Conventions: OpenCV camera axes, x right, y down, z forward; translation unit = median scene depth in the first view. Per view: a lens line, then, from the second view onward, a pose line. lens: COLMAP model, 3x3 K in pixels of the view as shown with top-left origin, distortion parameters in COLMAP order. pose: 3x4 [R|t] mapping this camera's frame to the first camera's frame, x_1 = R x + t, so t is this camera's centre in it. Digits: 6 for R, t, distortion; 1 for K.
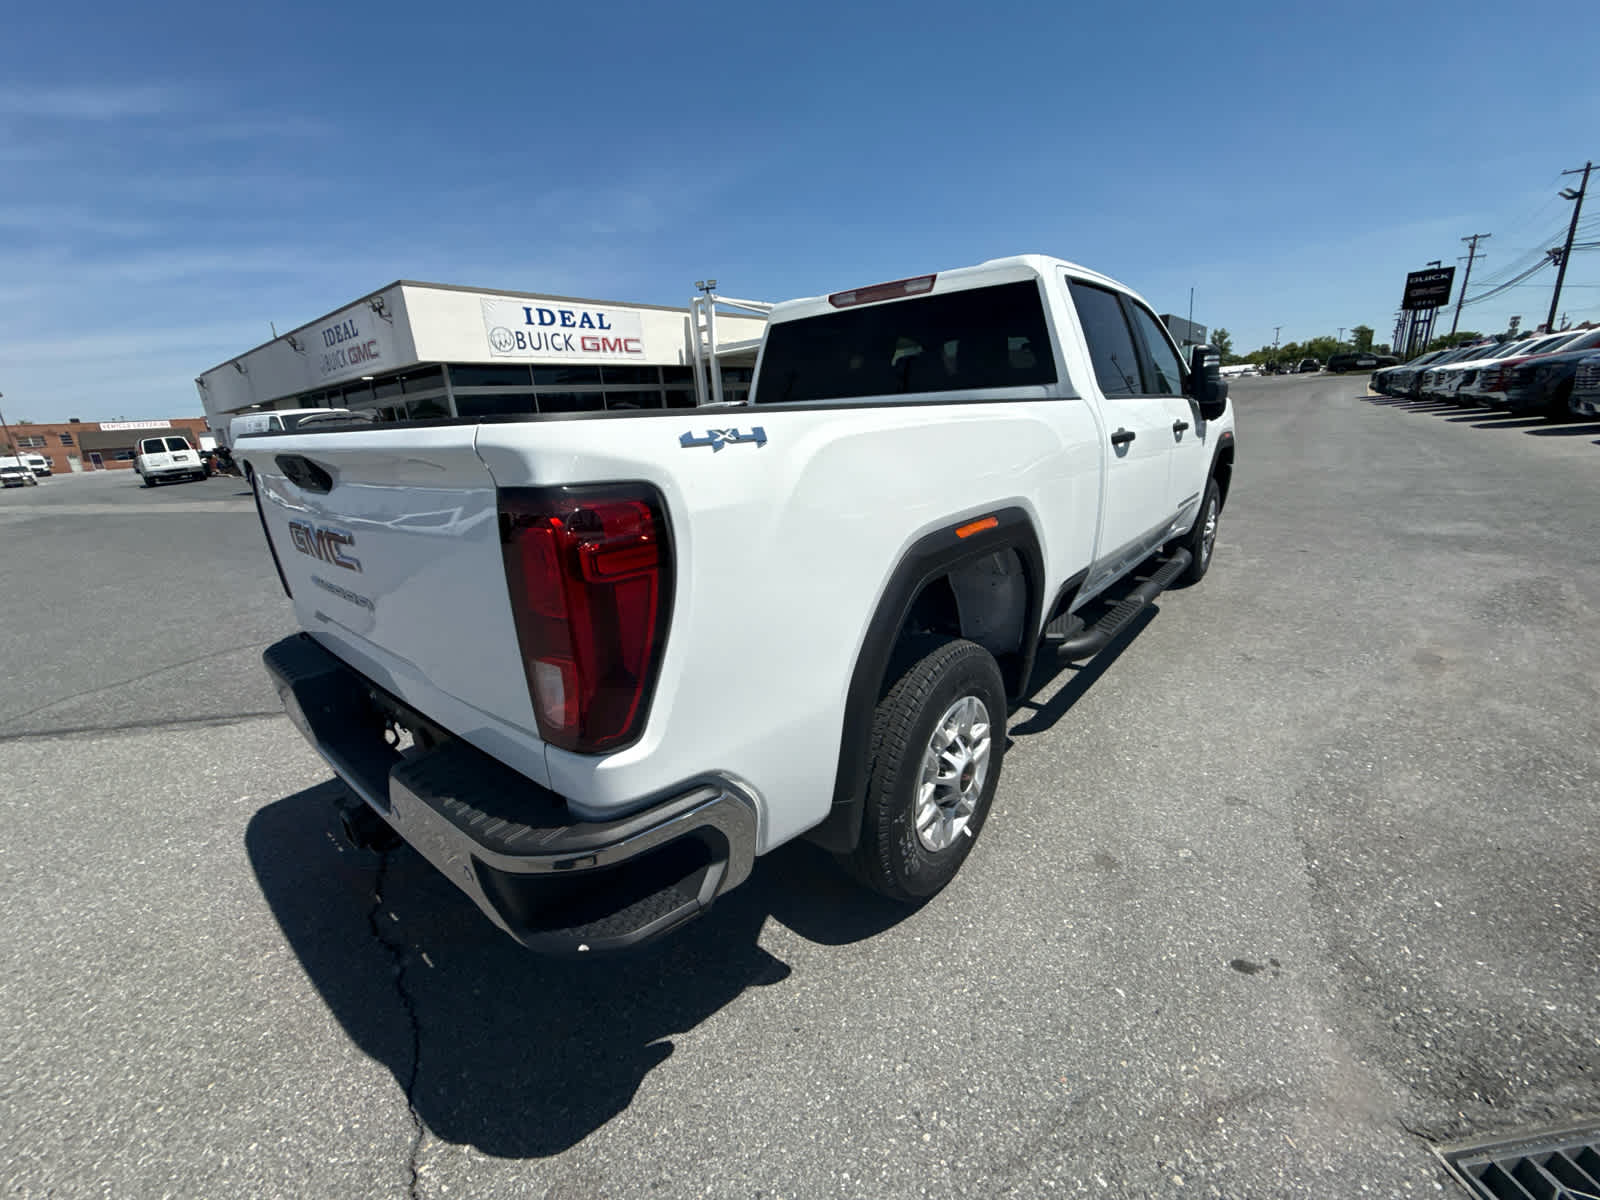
lens RADIAL K [[638.3, 0, 801.0], [0, 638.3, 604.2], [0, 0, 1]] dist [-0.000968, 0.000493]
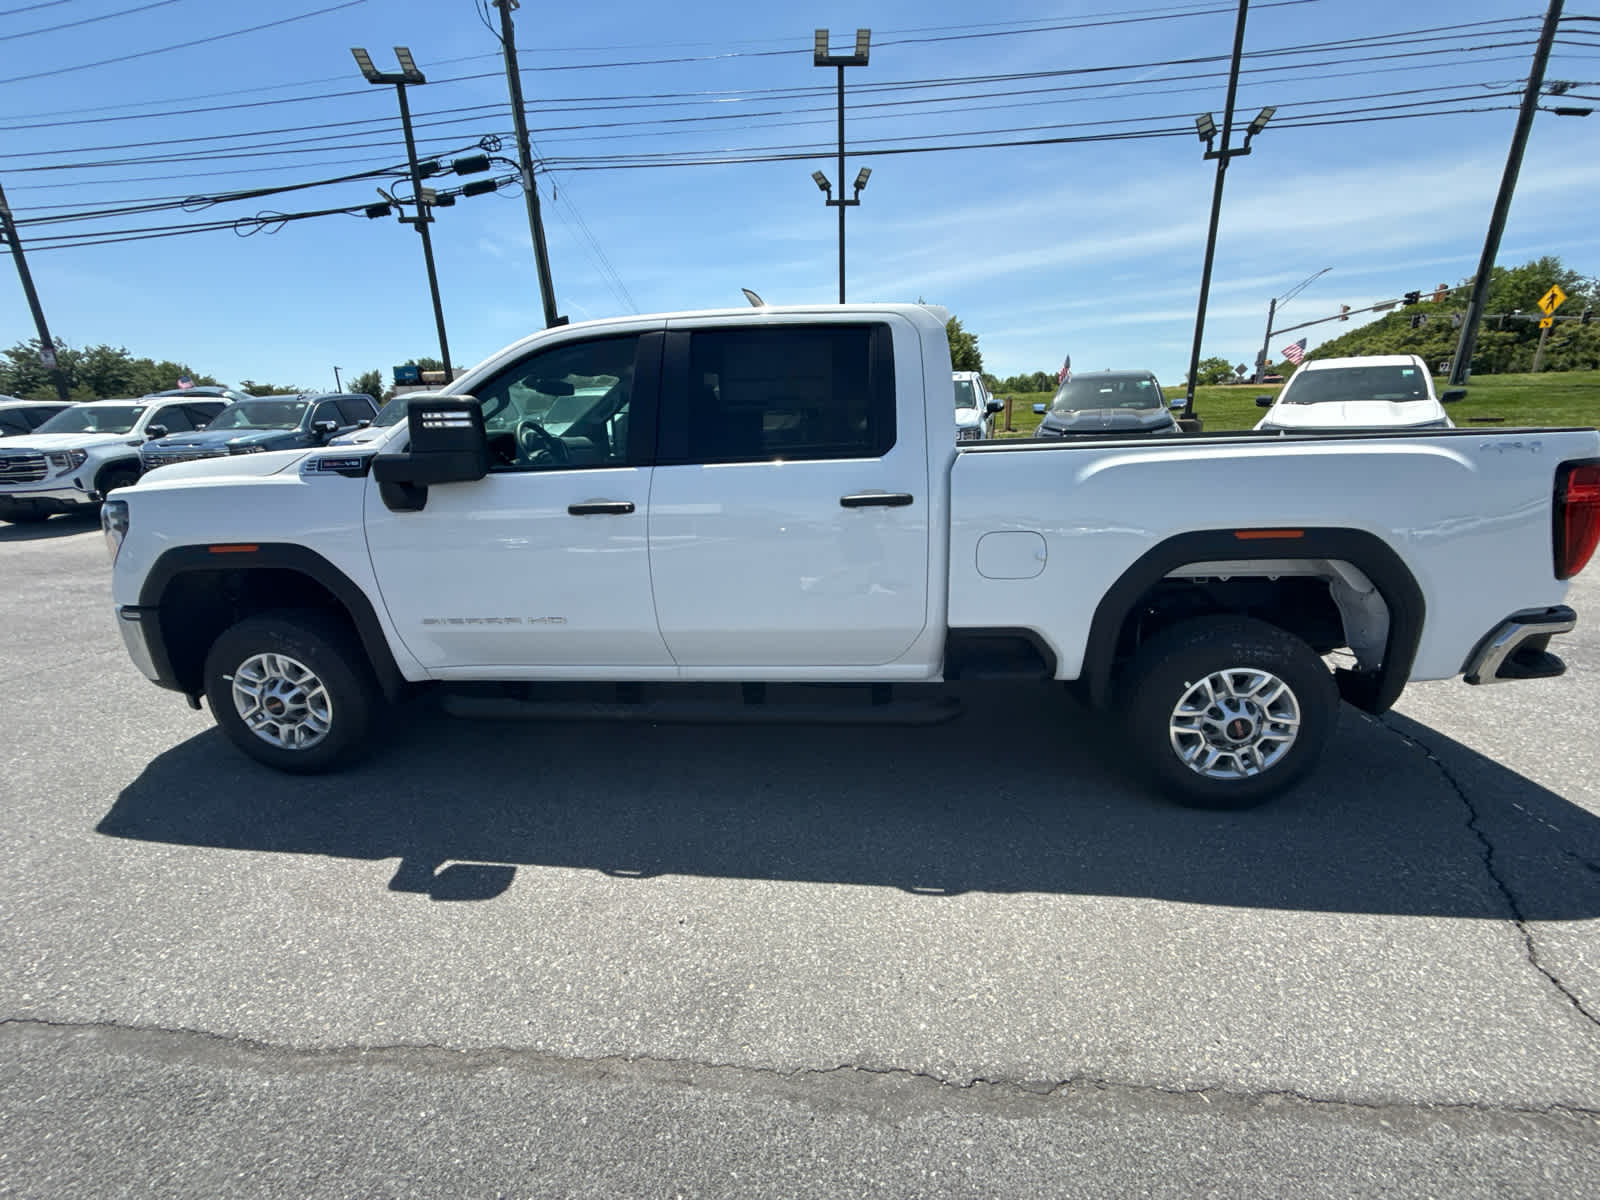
lens RADIAL K [[638.3, 0, 802.1], [0, 638.3, 605.5], [0, 0, 1]] dist [-0.000968, 0.000493]
pose [[-0.570130, -0.150582, 0.807636, -0.597350], [0.291805, 0.881843, 0.370409, -0.480332], [-0.767985, 0.446854, -0.458825, 1.608826]]
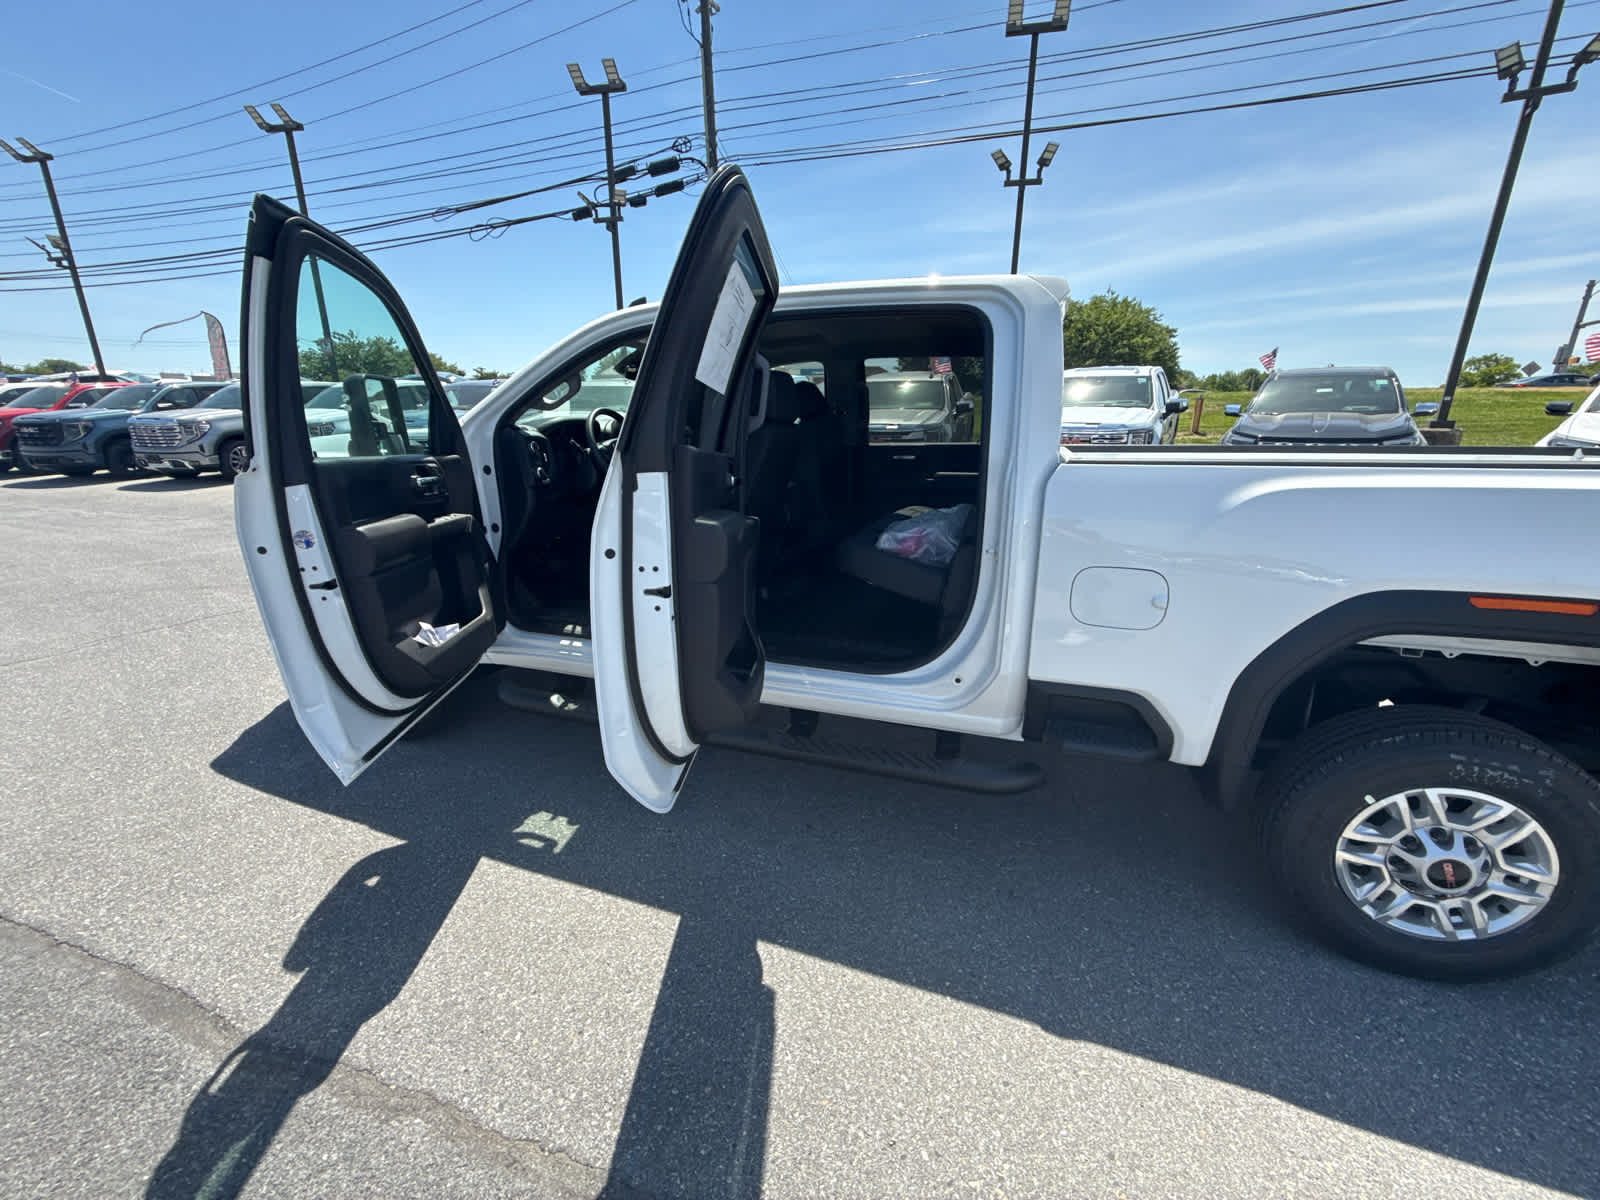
lens RADIAL K [[638.3, 0, 804.0], [0, 638.3, 602.1], [0, 0, 1]] dist [-0.000968, 0.000493]
pose [[-0.355859, -0.199408, 0.913018, -0.553459], [0.283887, 0.907737, 0.308903, -0.441982], [-0.890378, 0.369120, -0.266417, 1.468741]]
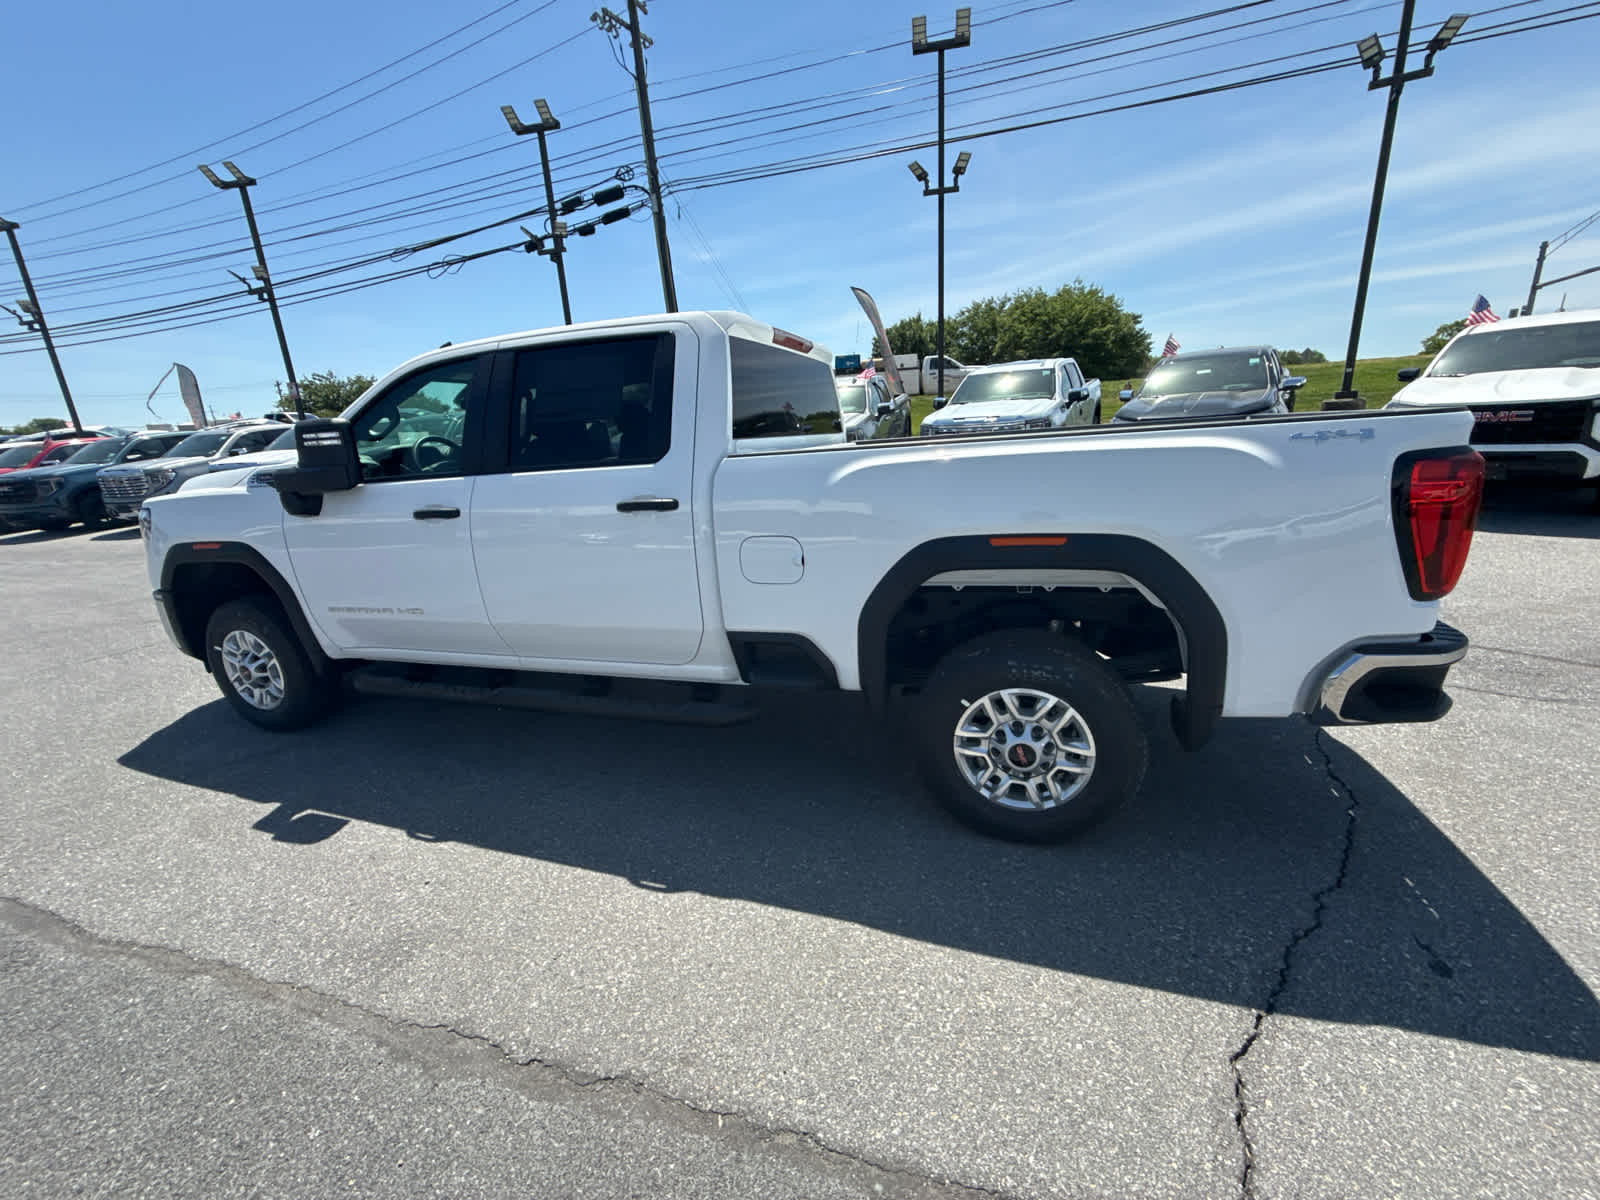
lens RADIAL K [[638.3, 0, 803.7], [0, 638.3, 605.3], [0, 0, 1]] dist [-0.000968, 0.000493]
pose [[-0.366156, -0.167489, 0.915356, -0.810128], [0.342703, 0.890261, 0.299983, -0.352127], [-0.865150, 0.423536, -0.268576, 1.258313]]
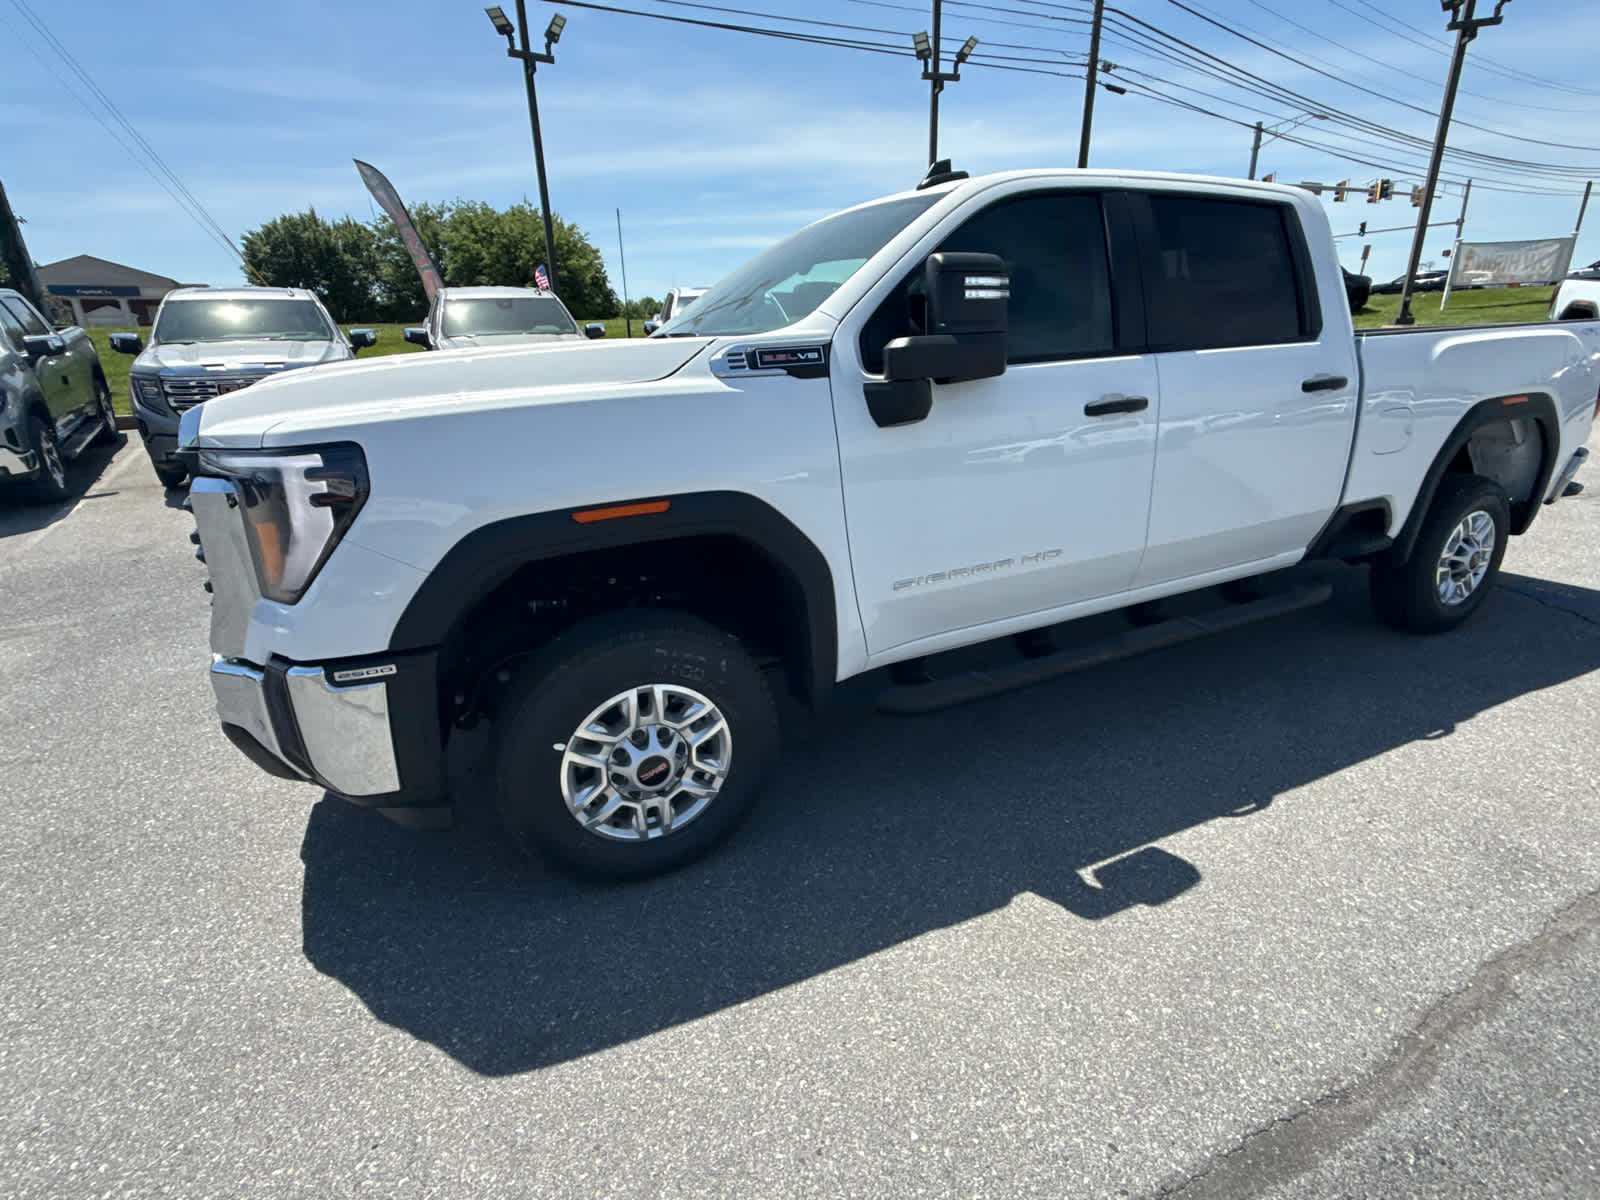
lens RADIAL K [[745.5, 0, 803.3], [0, 745.5, 607.5], [0, 0, 1]] dist [0.001371, -0.000765]
pose [[-0.908519, -0.048605, 0.415007, 0.118243], [0.201484, 0.819154, 0.537020, -0.657366], [-0.366056, 0.571510, -0.734424, 2.138869]]
